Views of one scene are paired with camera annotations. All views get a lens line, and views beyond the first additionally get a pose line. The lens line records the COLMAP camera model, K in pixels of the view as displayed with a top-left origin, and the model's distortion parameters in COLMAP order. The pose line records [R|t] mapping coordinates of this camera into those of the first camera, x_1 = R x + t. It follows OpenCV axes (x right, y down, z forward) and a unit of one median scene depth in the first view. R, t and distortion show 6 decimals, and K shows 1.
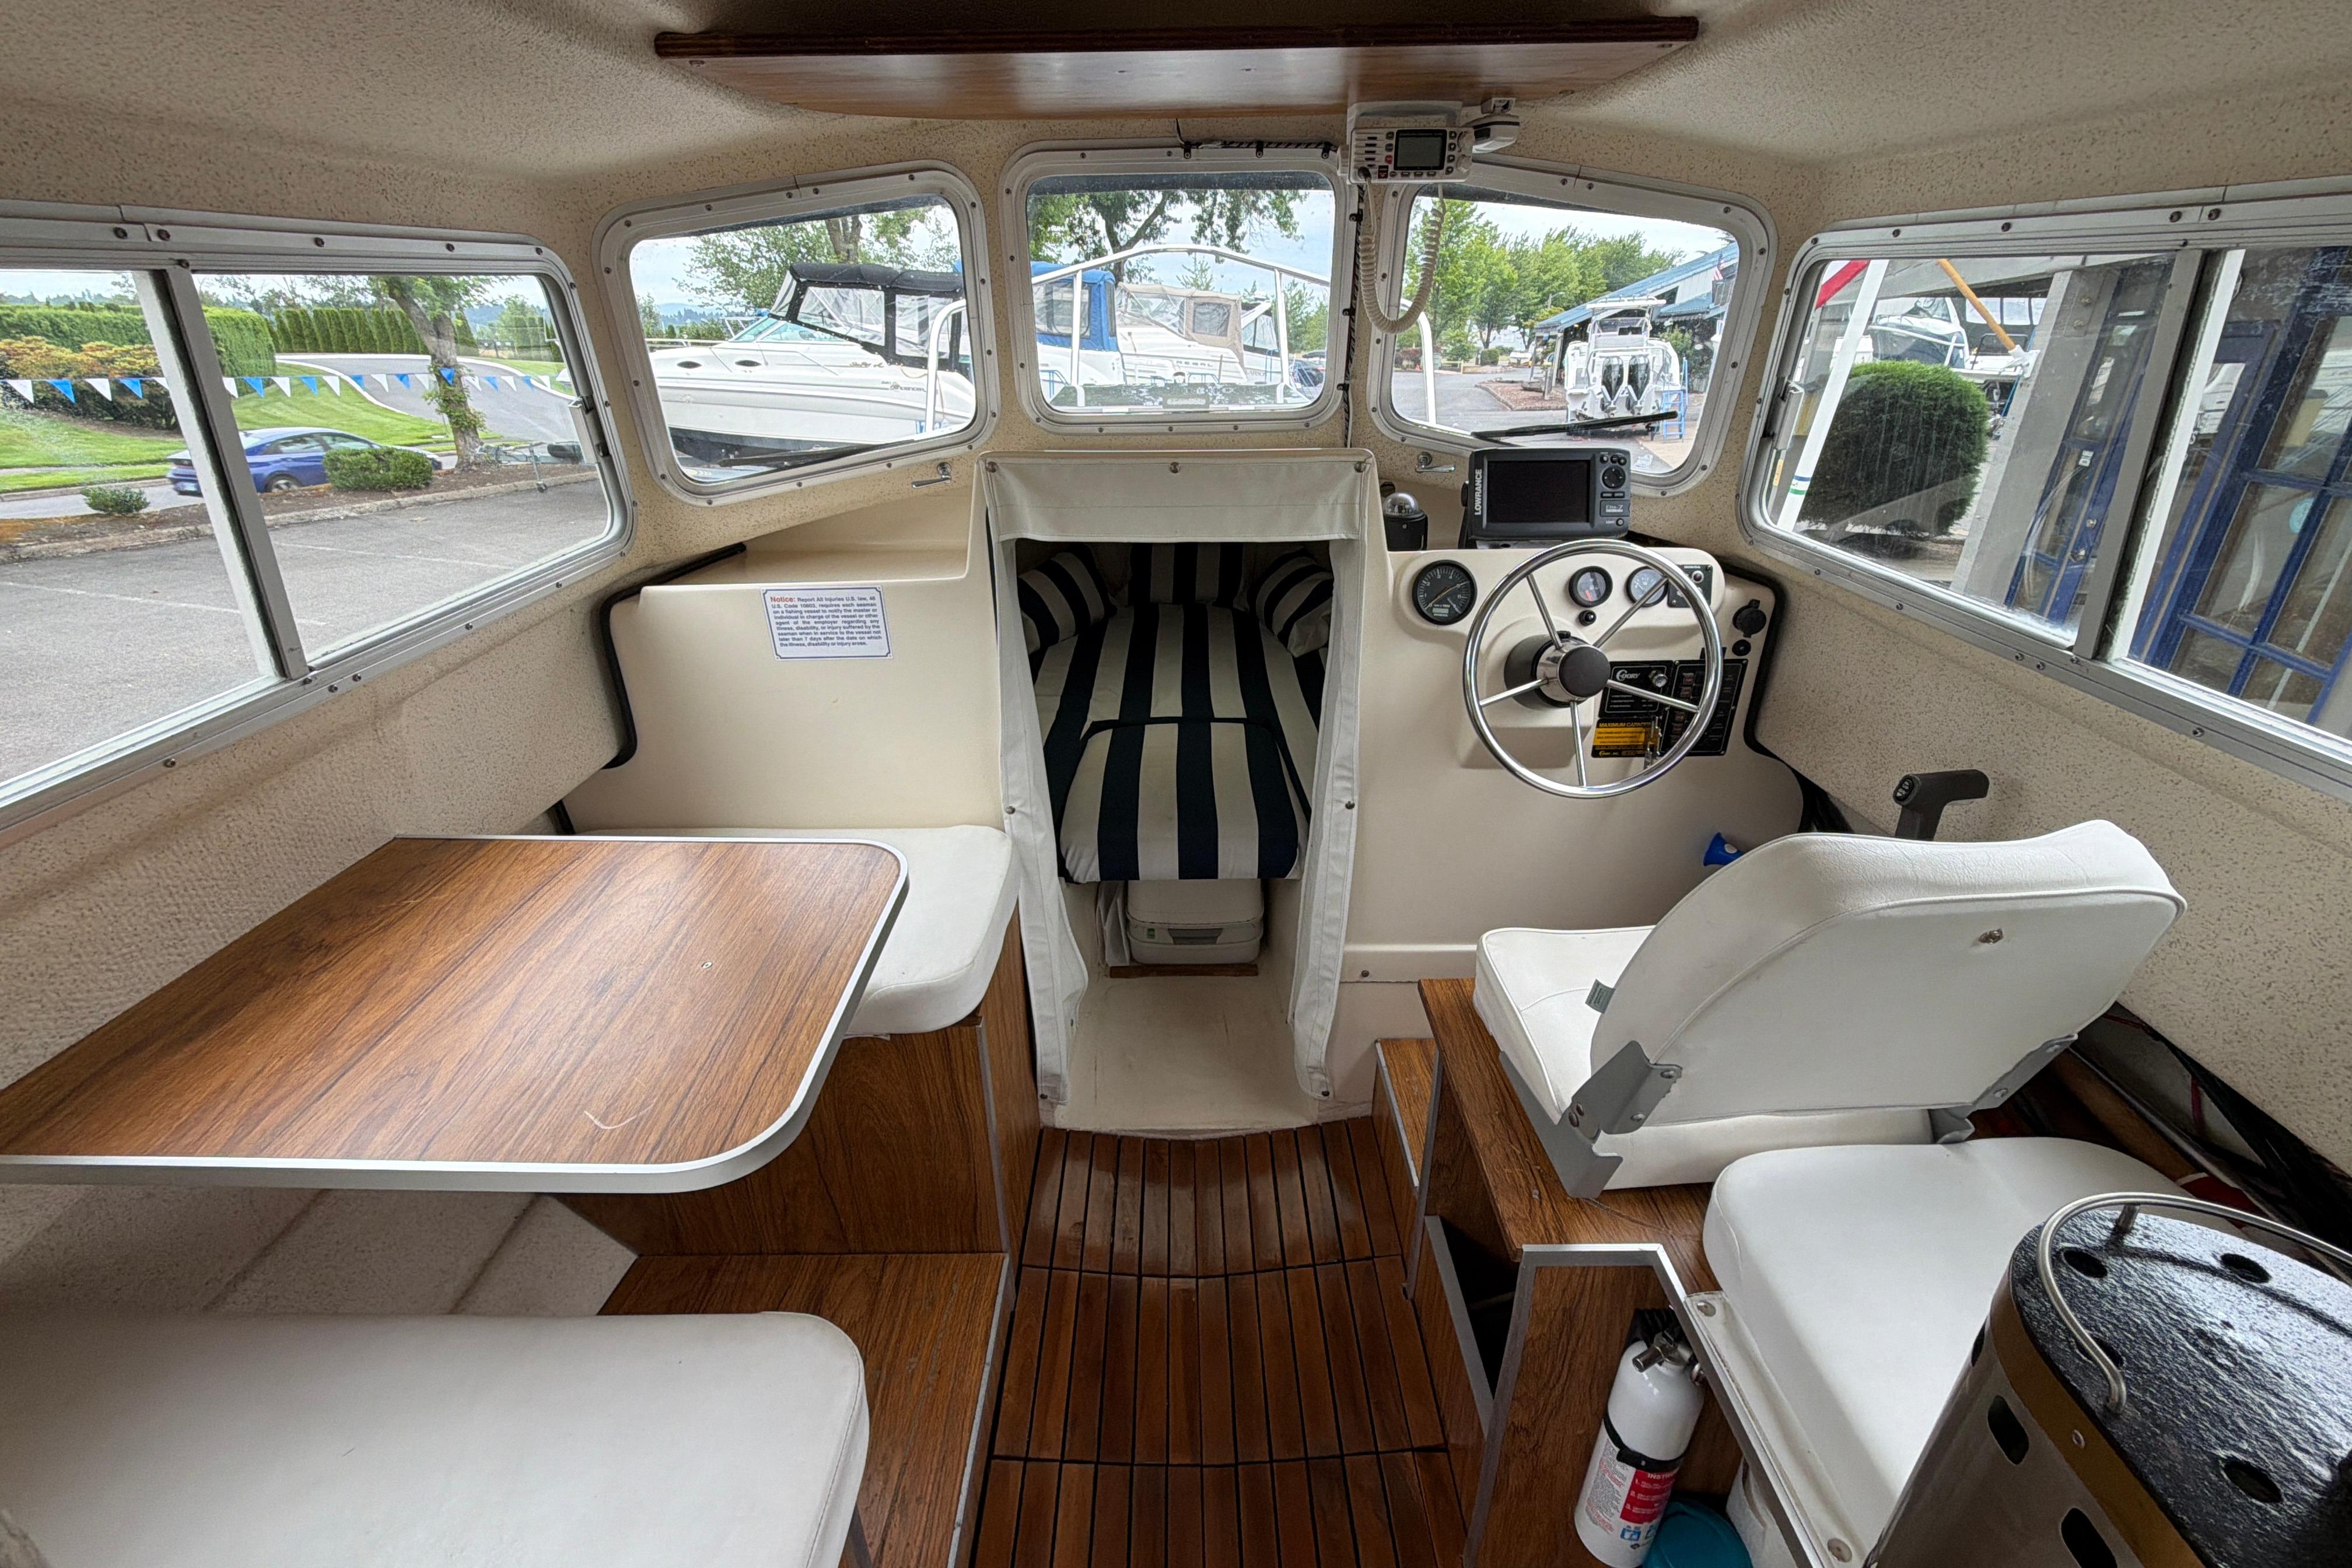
lens RADIAL K [[985.9, 0, 1179.2], [0, 985.9, 792.6], [0, 0, 1]] dist [-0.001246, 0.000460]
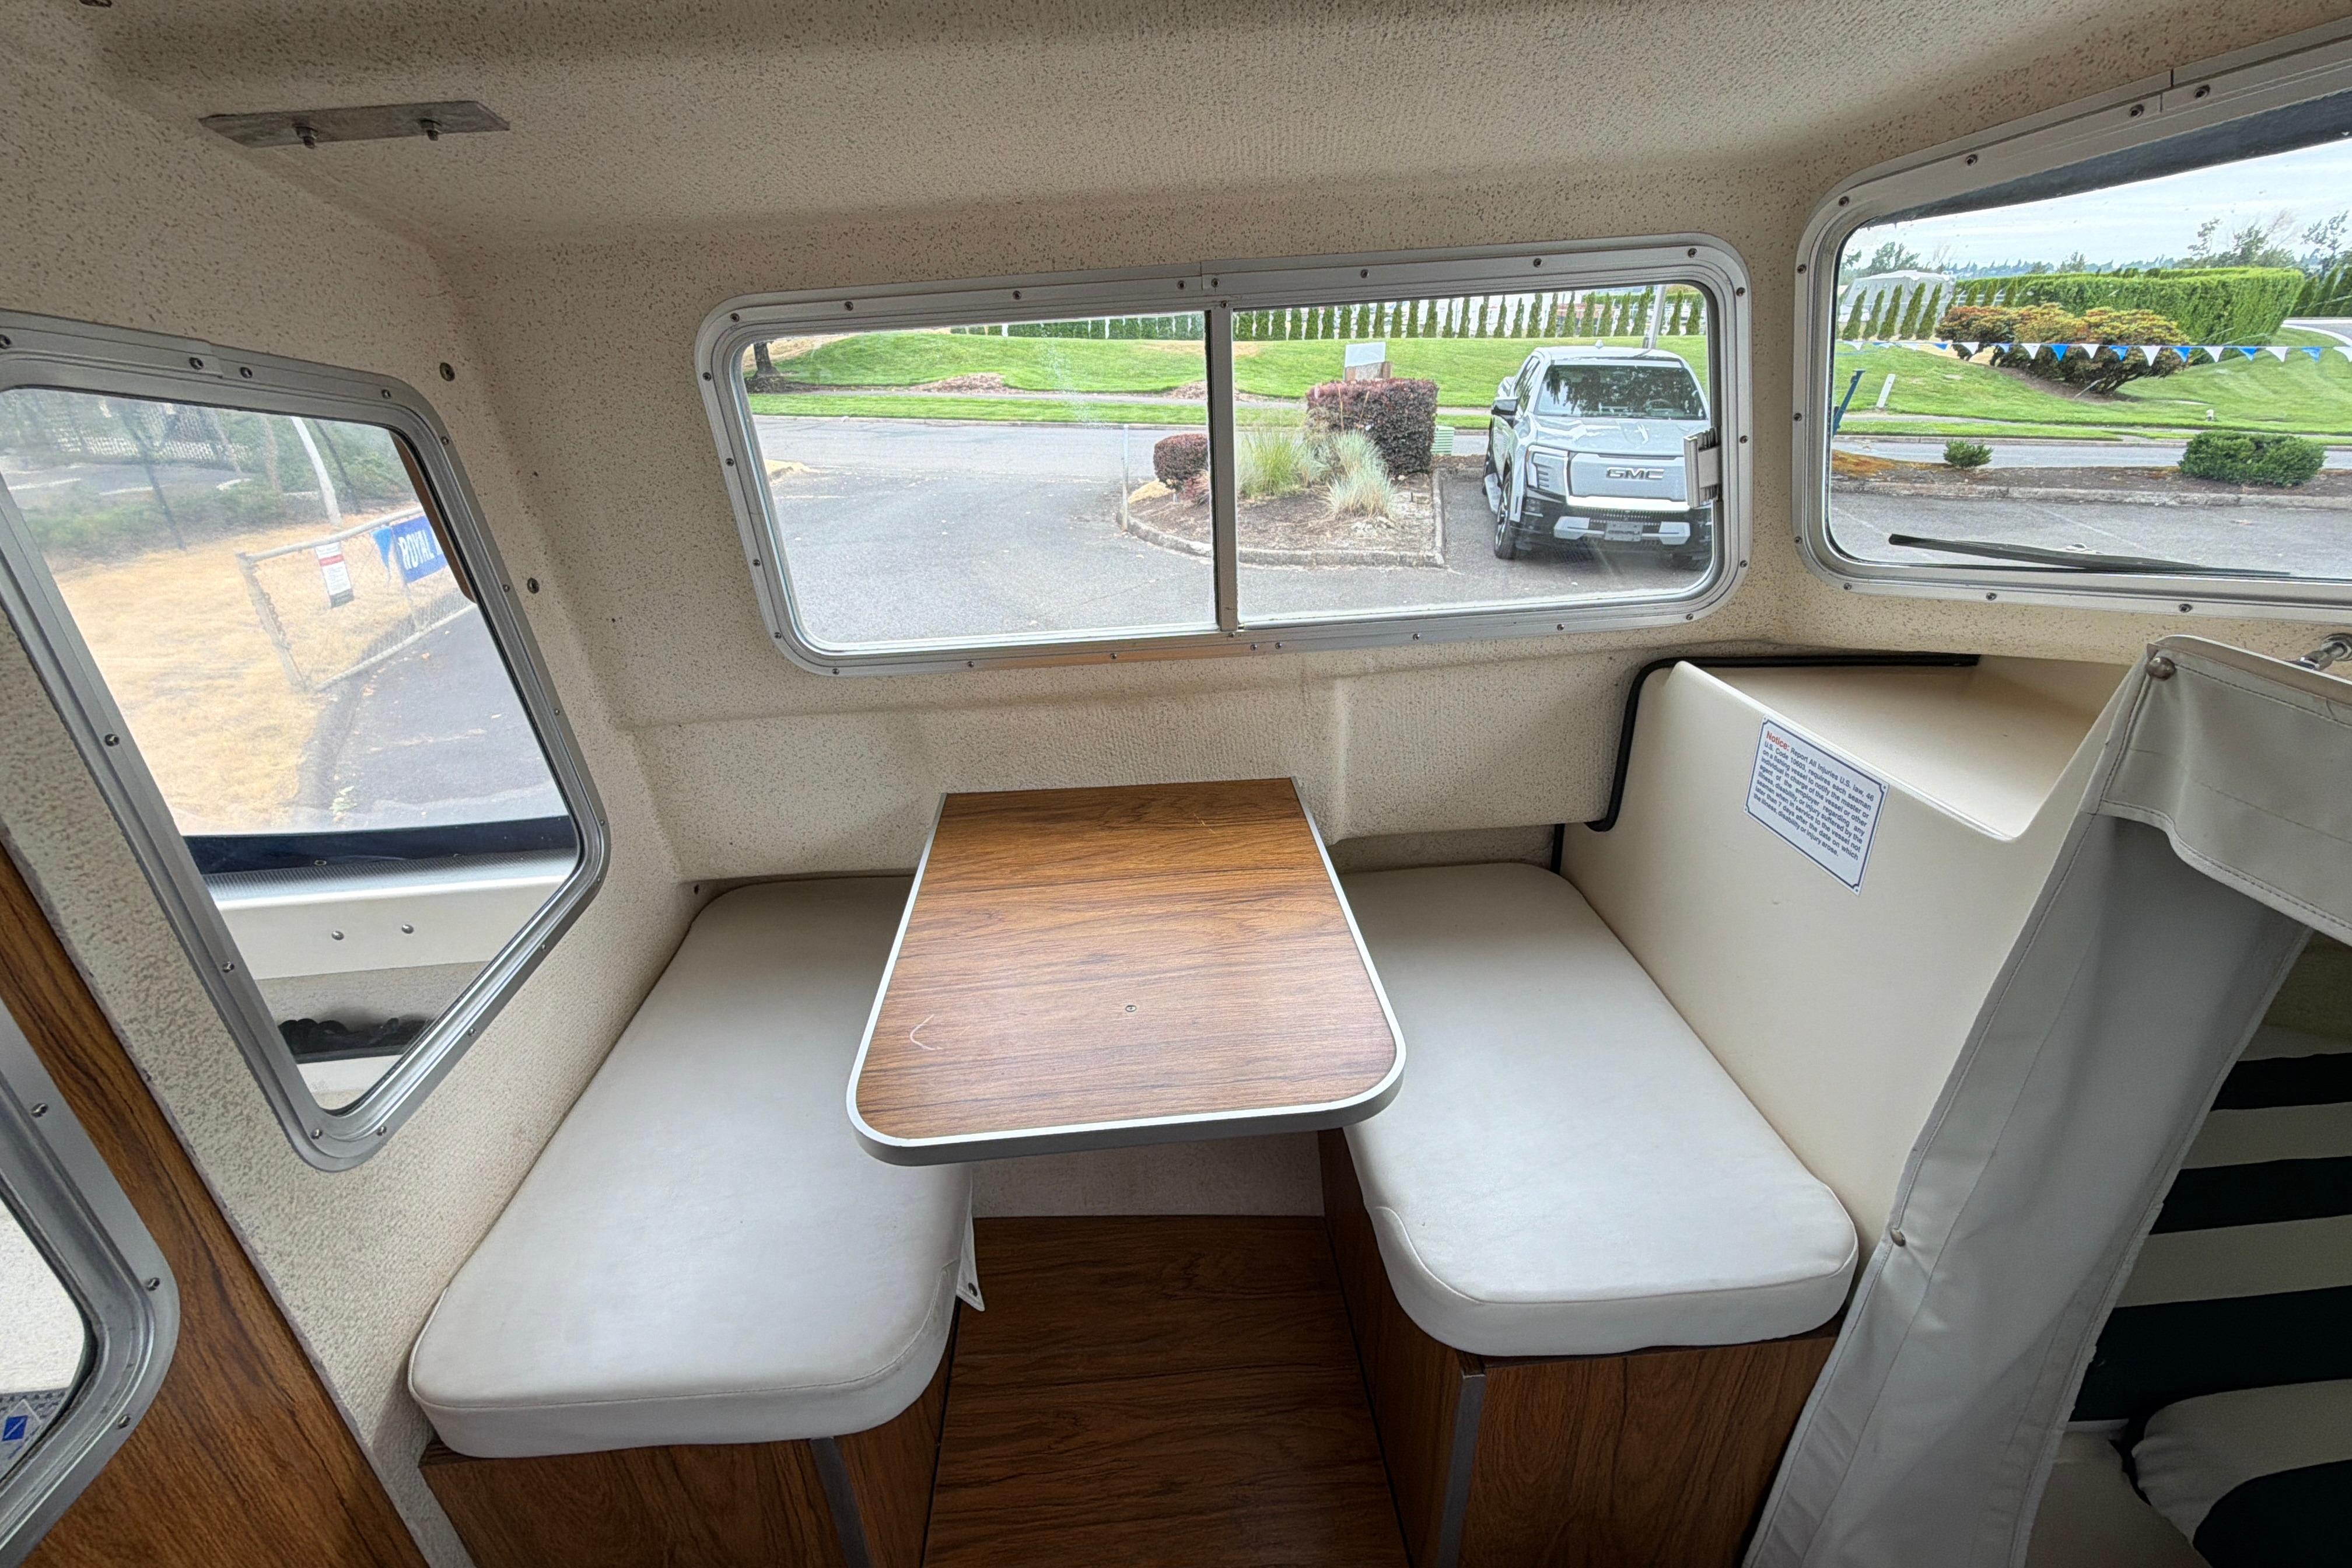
lens RADIAL K [[986.0, 0, 1177.2], [0, 986.0, 791.6], [0, 0, 1]] dist [0.001736, -0.000146]
pose [[0.070390, 0.435037, -0.897657, 0.026211], [-0.408548, 0.833525, 0.371920, -0.032423], [0.910018, 0.340557, 0.236406, 0.060134]]
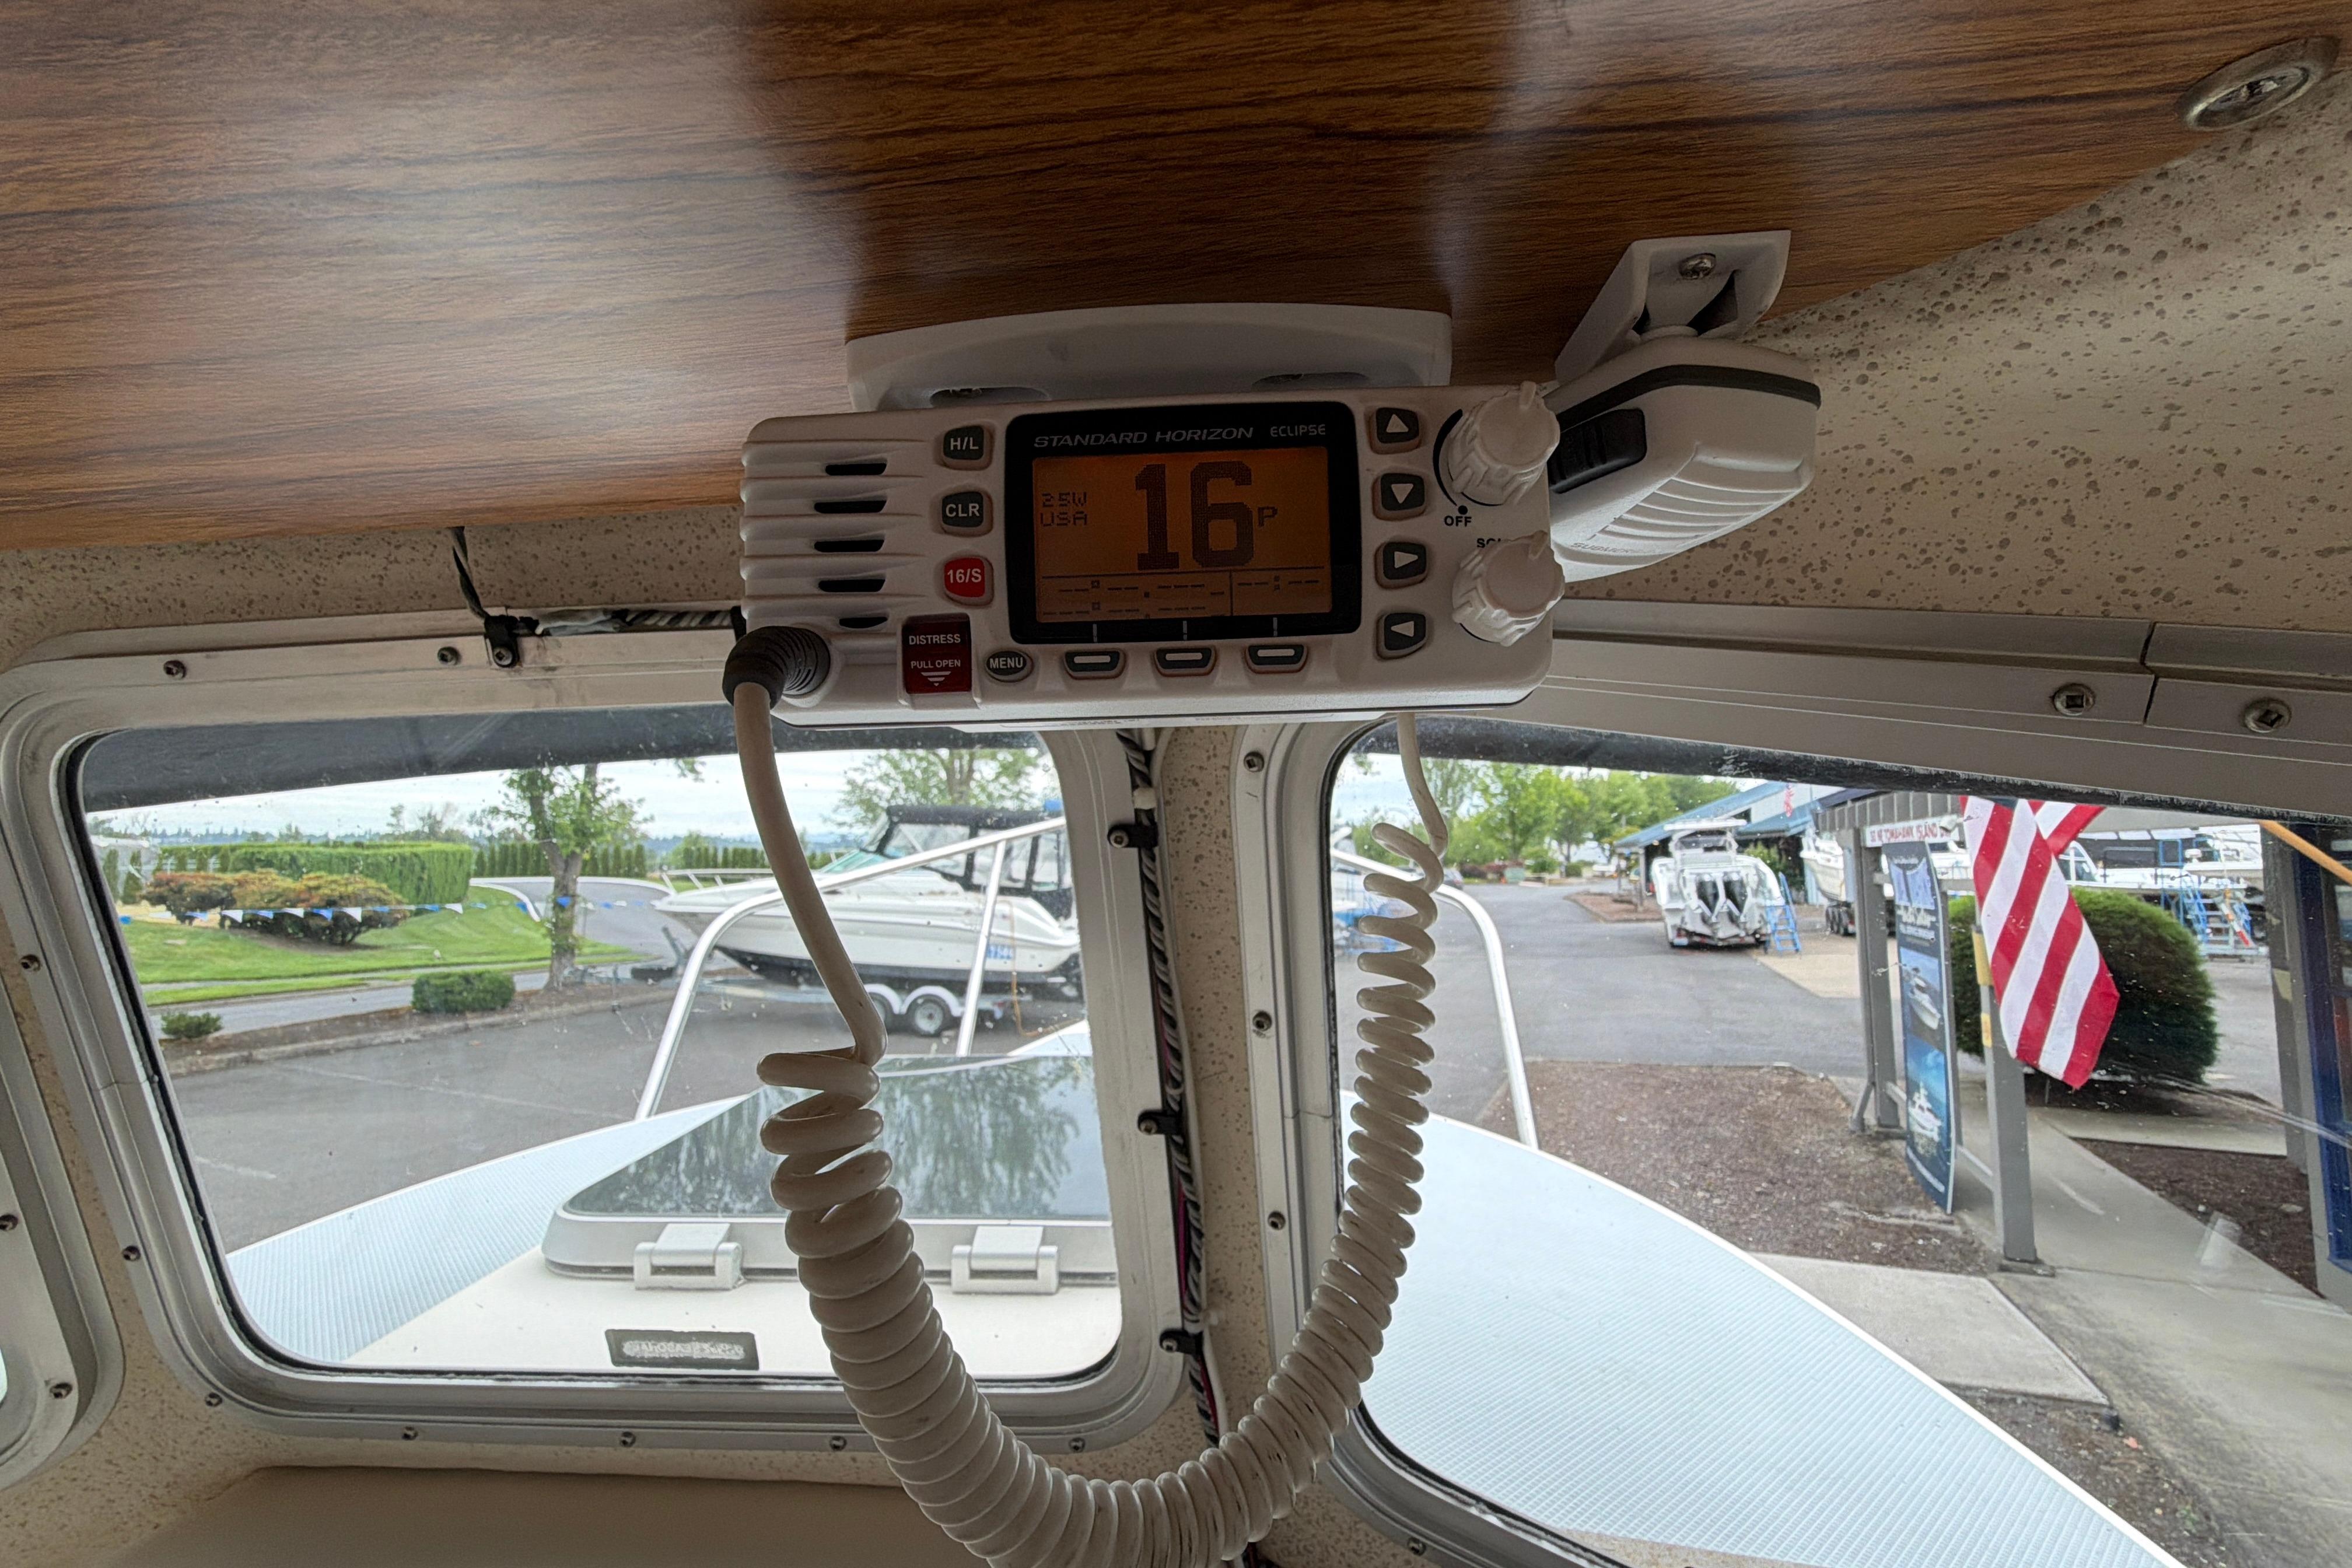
lens RADIAL K [[991.1, 0, 1178.7], [0, 991.1, 790.1], [0, 0, 1]] dist [0.001242, 0.000059]
pose [[0.995304, -0.017017, -0.095291, 0.028454], [-0.030545, 0.878916, -0.475998, -0.060448], [0.091853, 0.476674, 0.874268, 0.098387]]
